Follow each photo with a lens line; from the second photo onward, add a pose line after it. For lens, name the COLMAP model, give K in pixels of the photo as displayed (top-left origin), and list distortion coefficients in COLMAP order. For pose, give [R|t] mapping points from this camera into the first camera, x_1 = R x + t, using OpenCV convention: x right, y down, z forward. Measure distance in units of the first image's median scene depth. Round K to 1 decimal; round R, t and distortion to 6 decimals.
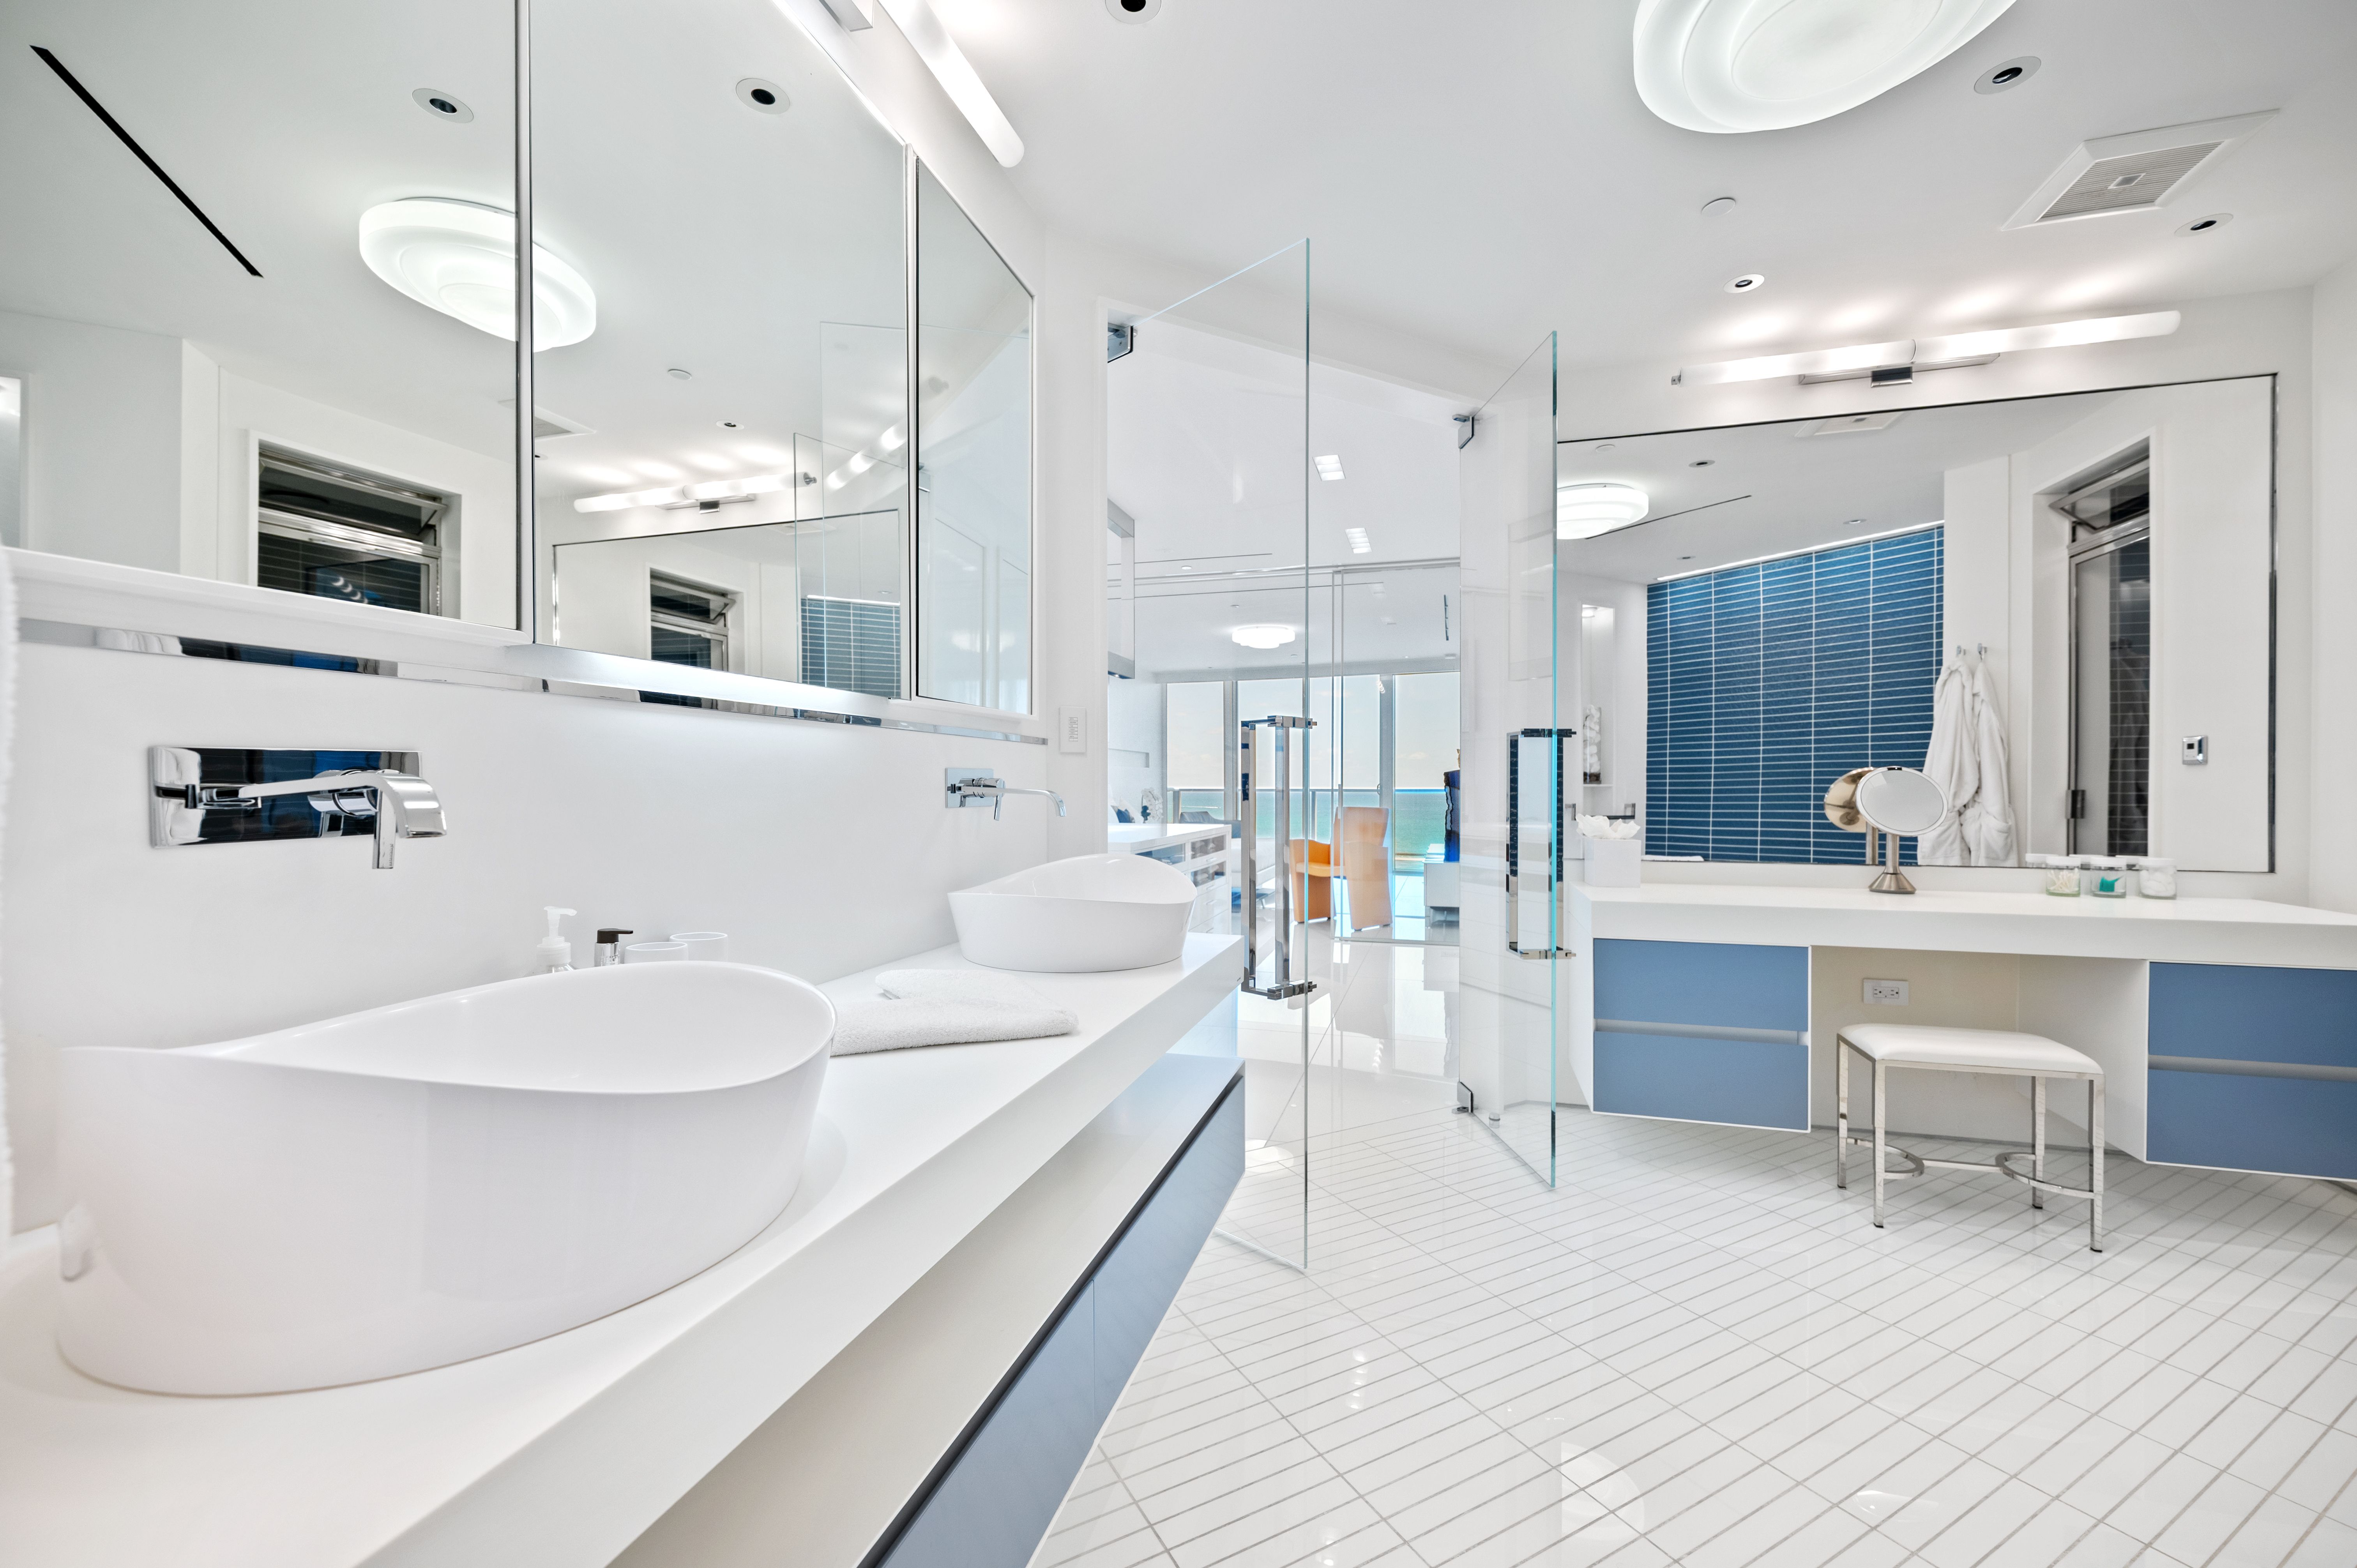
lens RADIAL K [[942.8, 0, 1174.8], [0, 942.8, 793.1], [0, 0, 1]] dist [-0.001510, 0.000656]
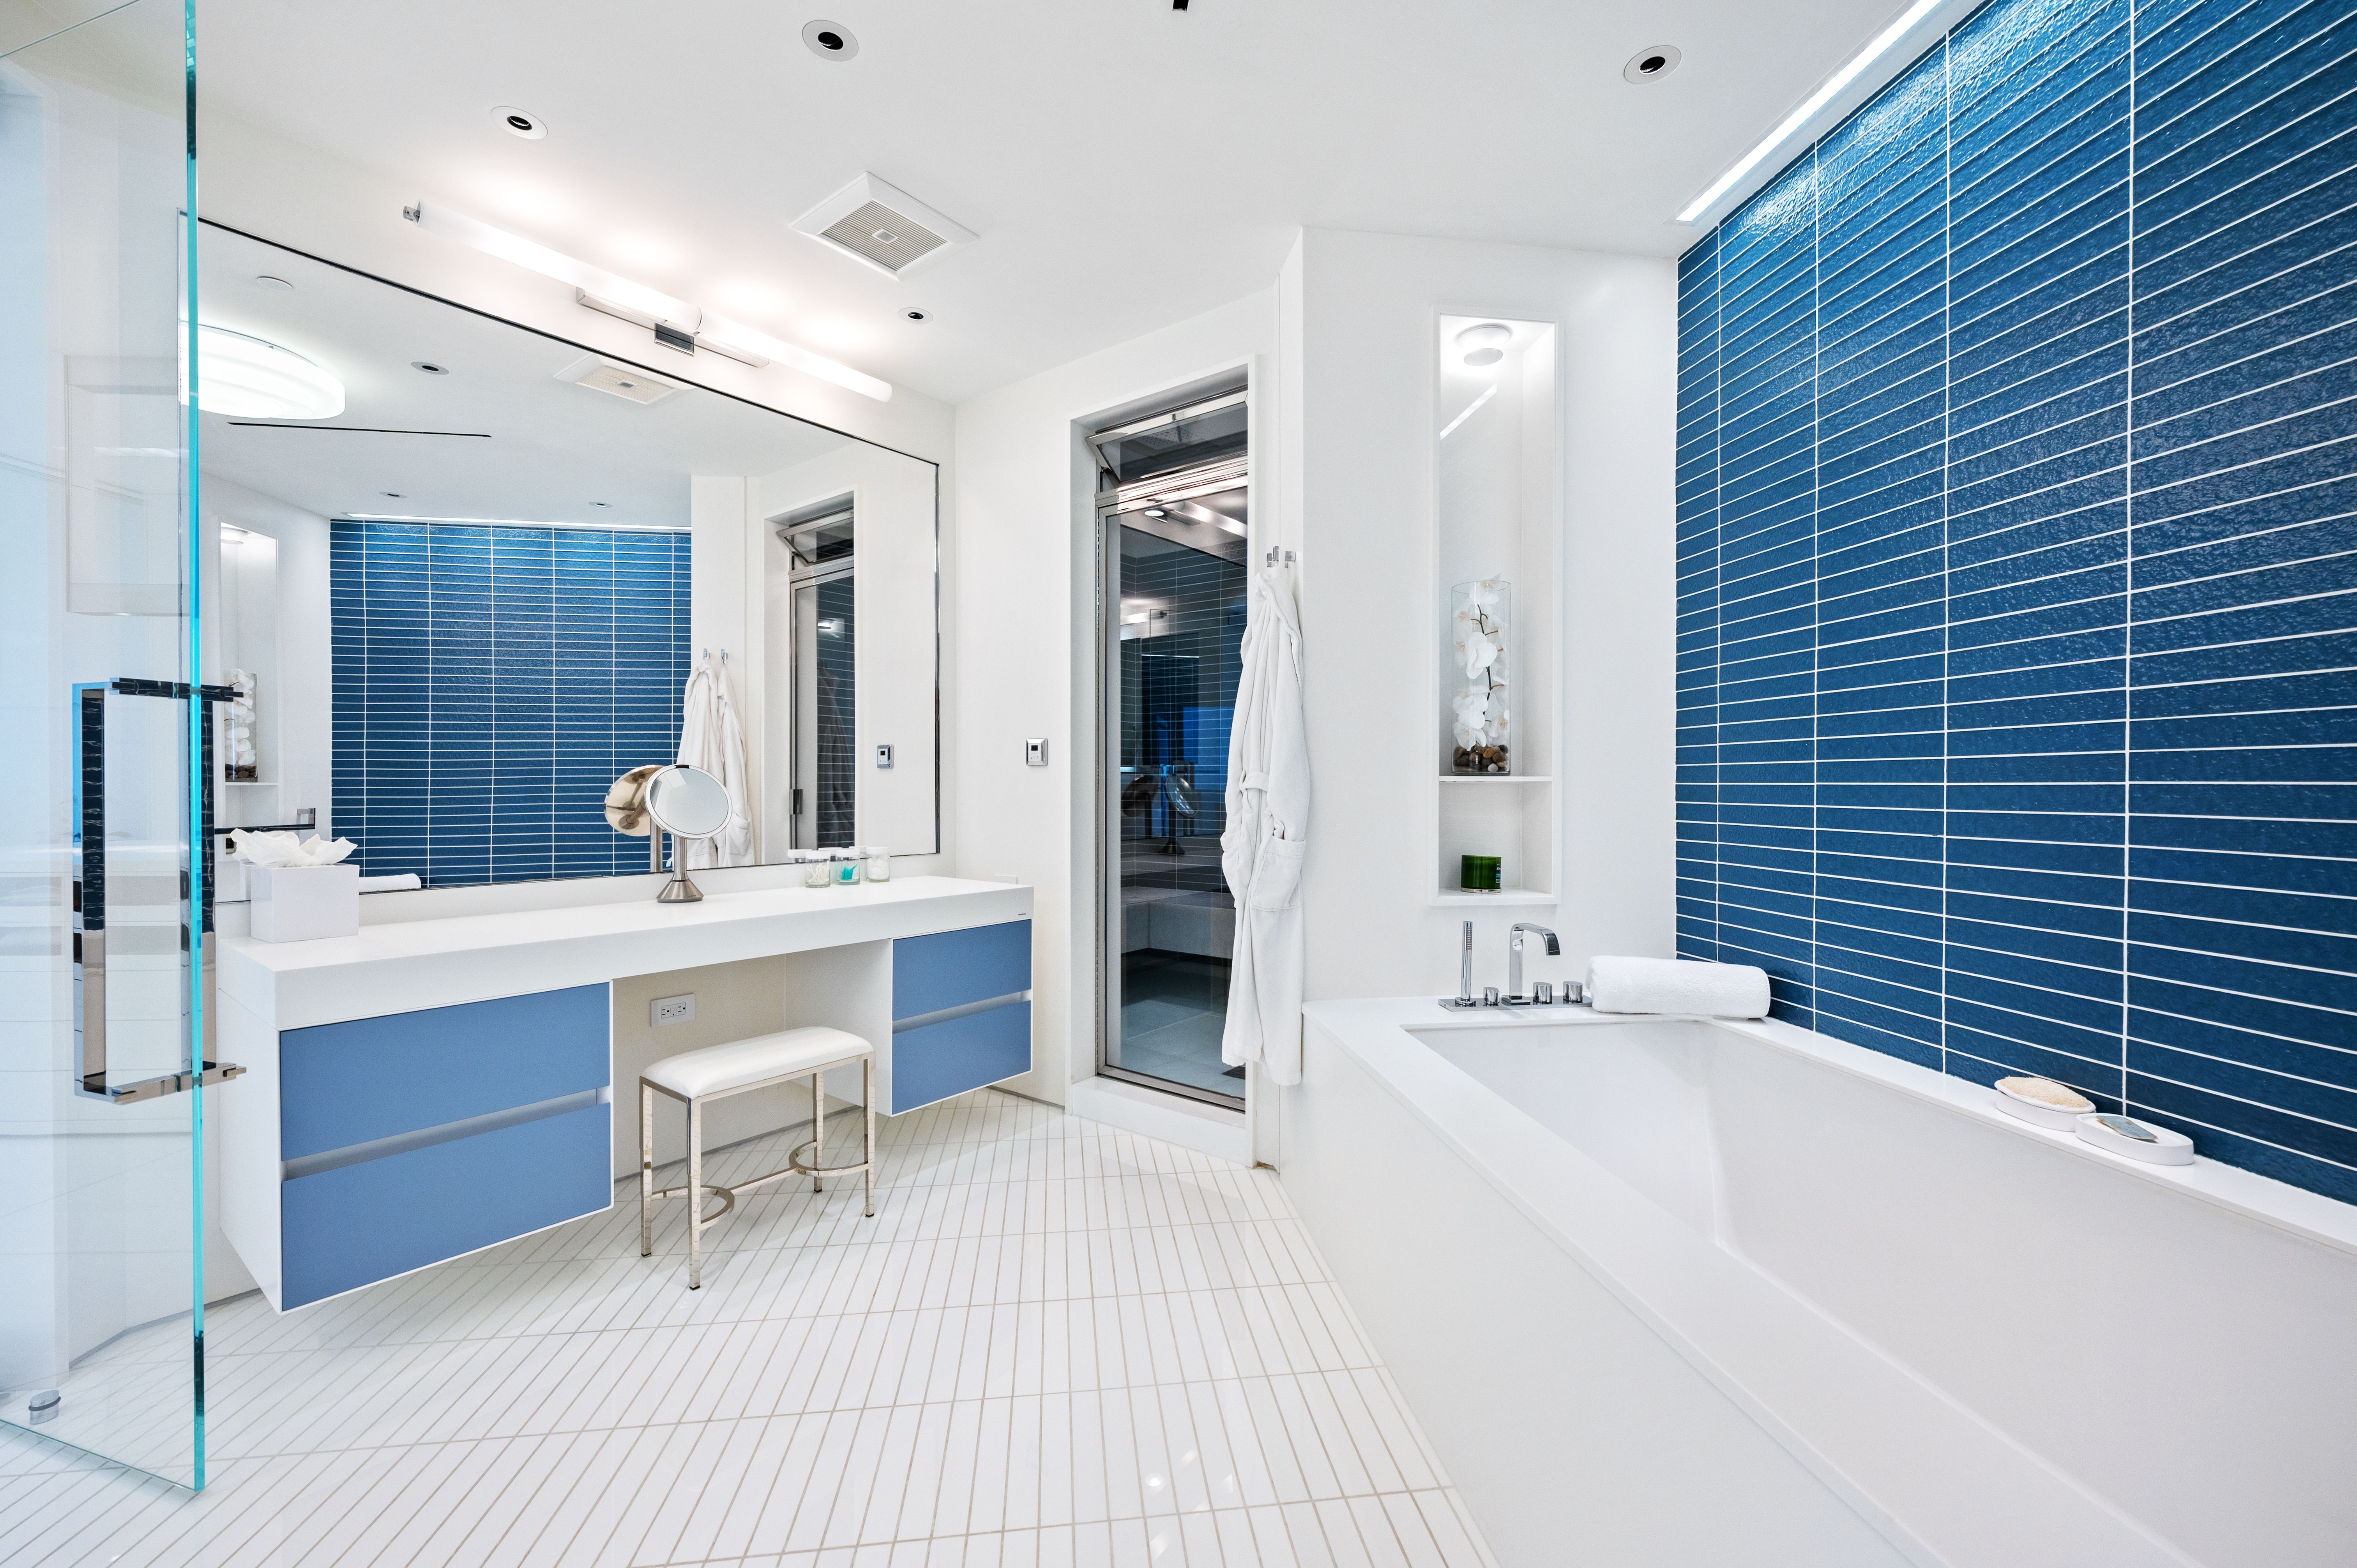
lens RADIAL K [[942.8, 0, 1174.8], [0, 942.8, 793.1], [0, 0, 1]] dist [-0.001510, 0.000656]
pose [[0.354137, -0.006153, 0.935173, 0.067214], [0.005471, 0.999975, 0.004507, -0.001370], [-0.935178, 0.003520, 0.354162, 0.206145]]
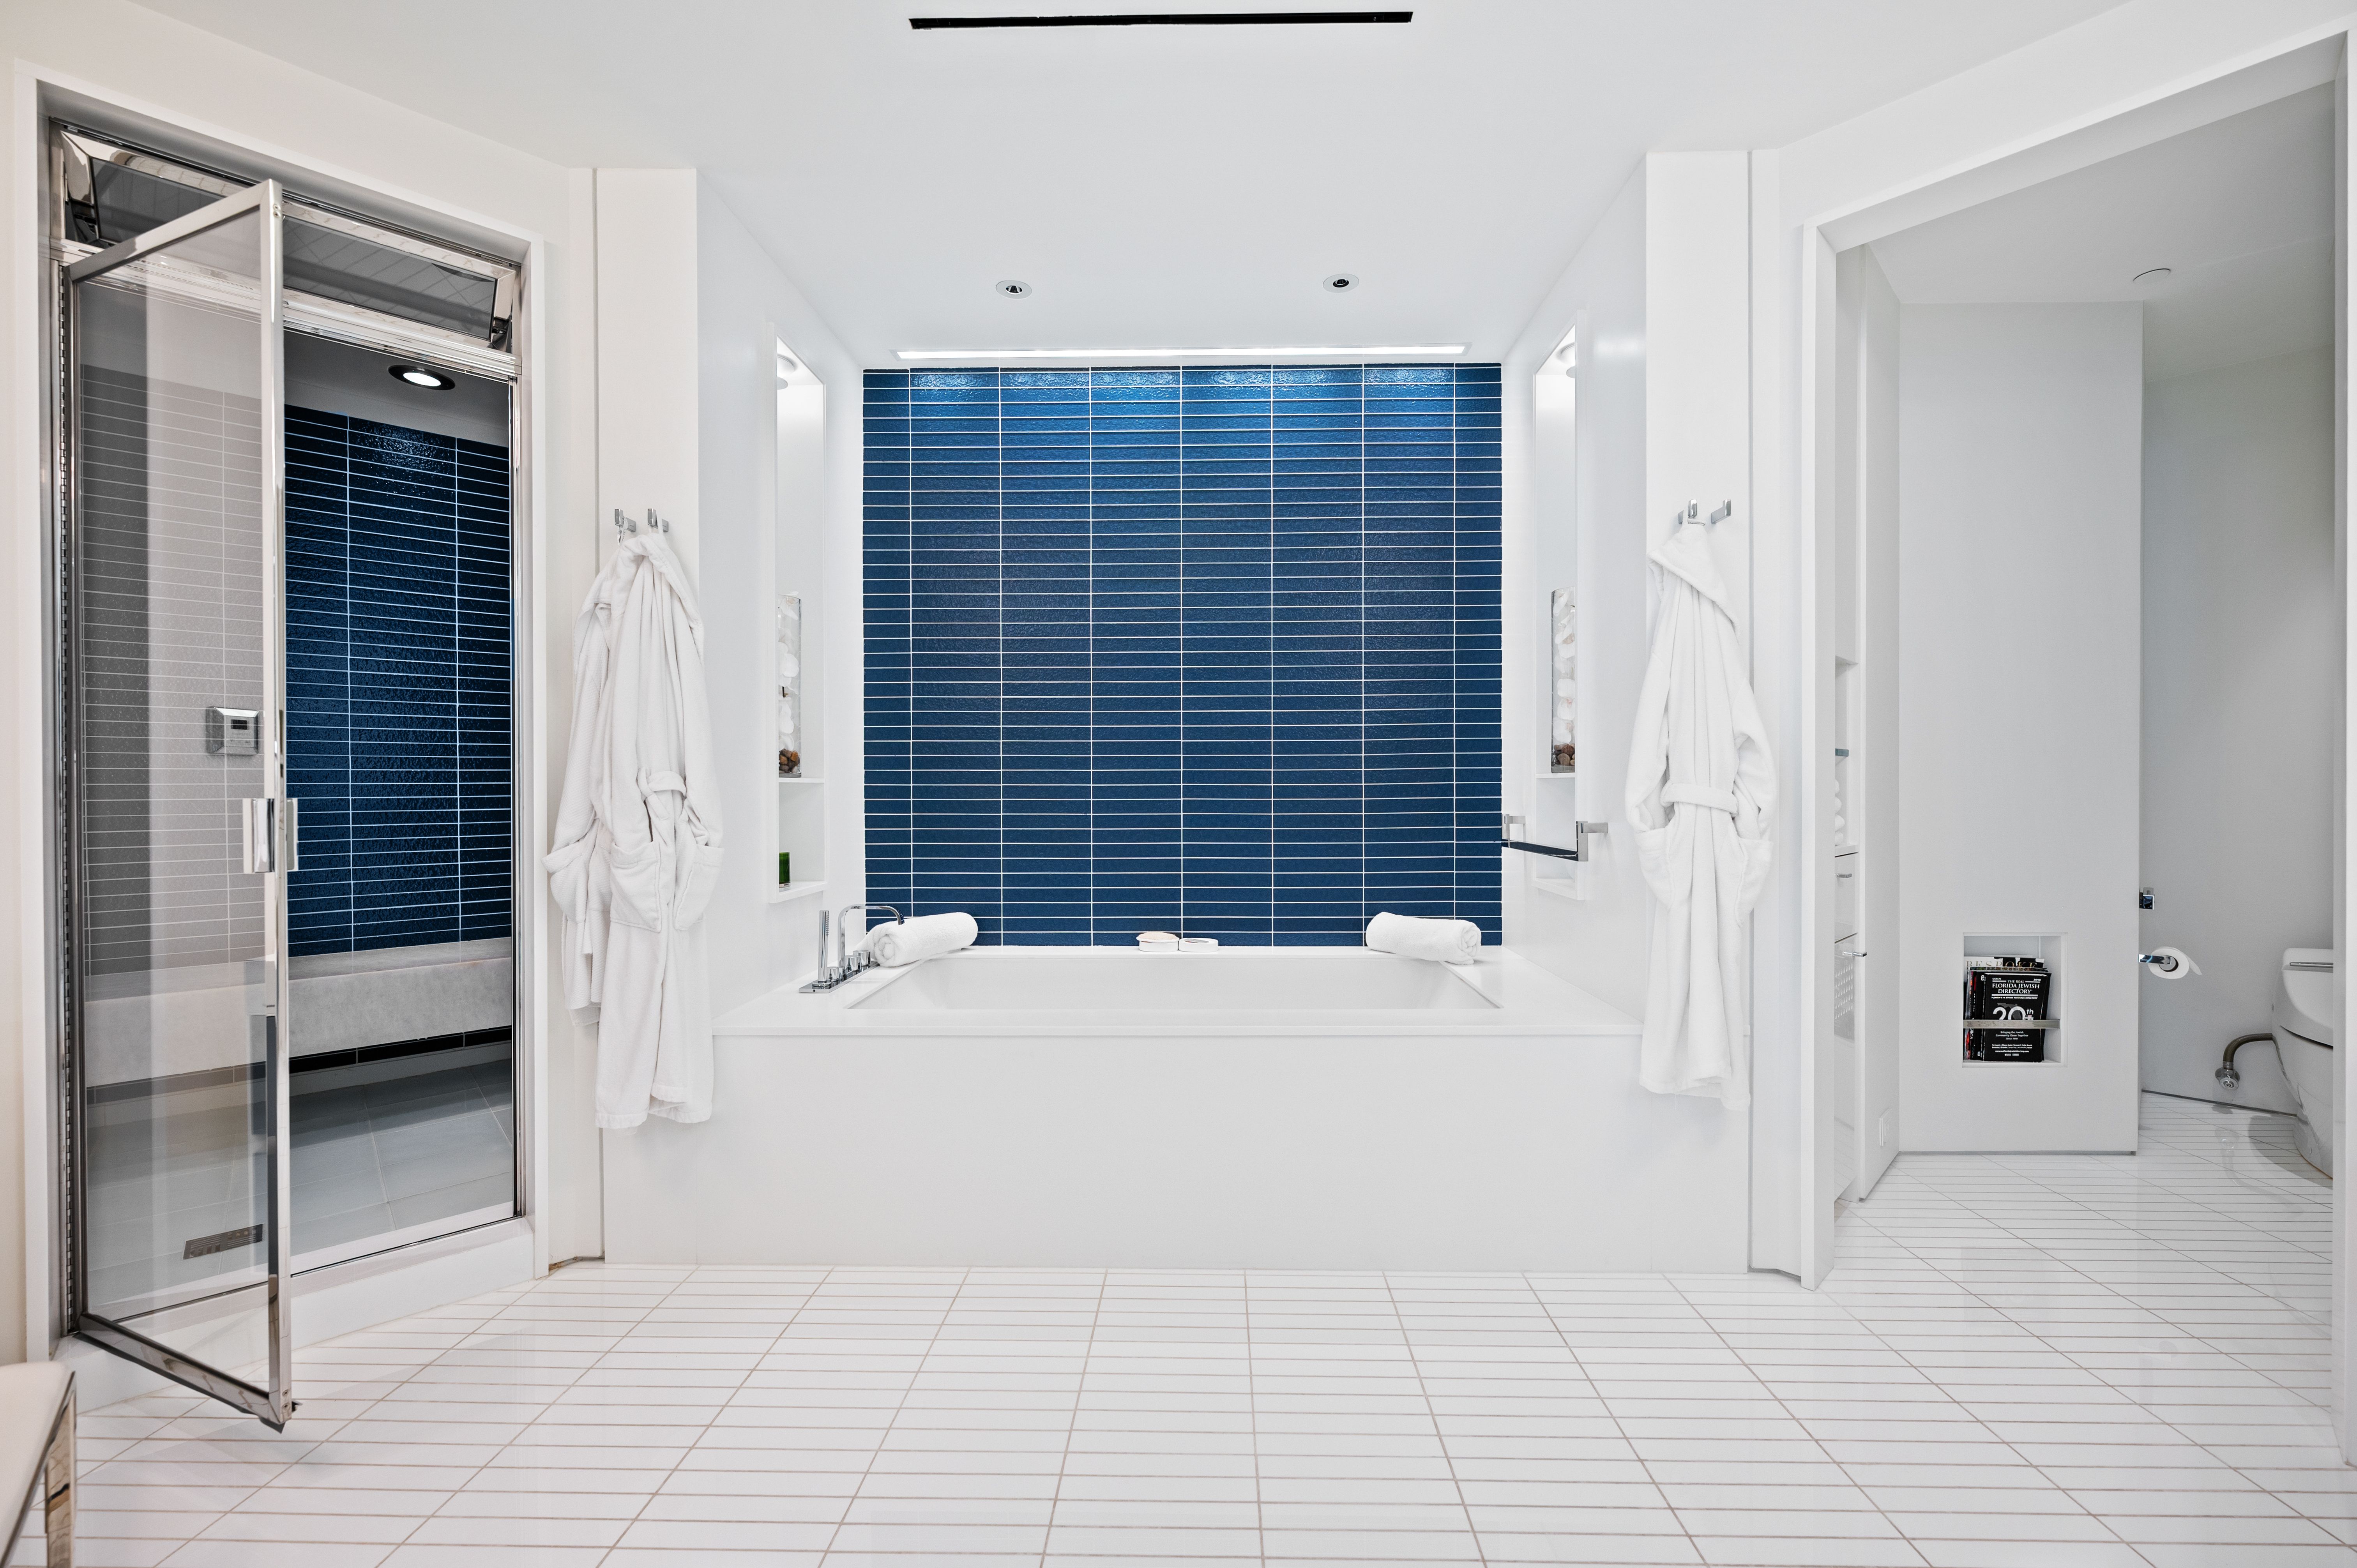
lens RADIAL K [[938.8, 0, 1179.8], [0, 938.8, 788.3], [0, 0, 1]] dist [0.001837, 0.000218]
pose [[-0.865197, -0.000185, 0.501432, 0.169850], [0.004925, 0.999949, 0.008867, -0.006807], [-0.501408, 0.010142, -0.865152, 0.812758]]
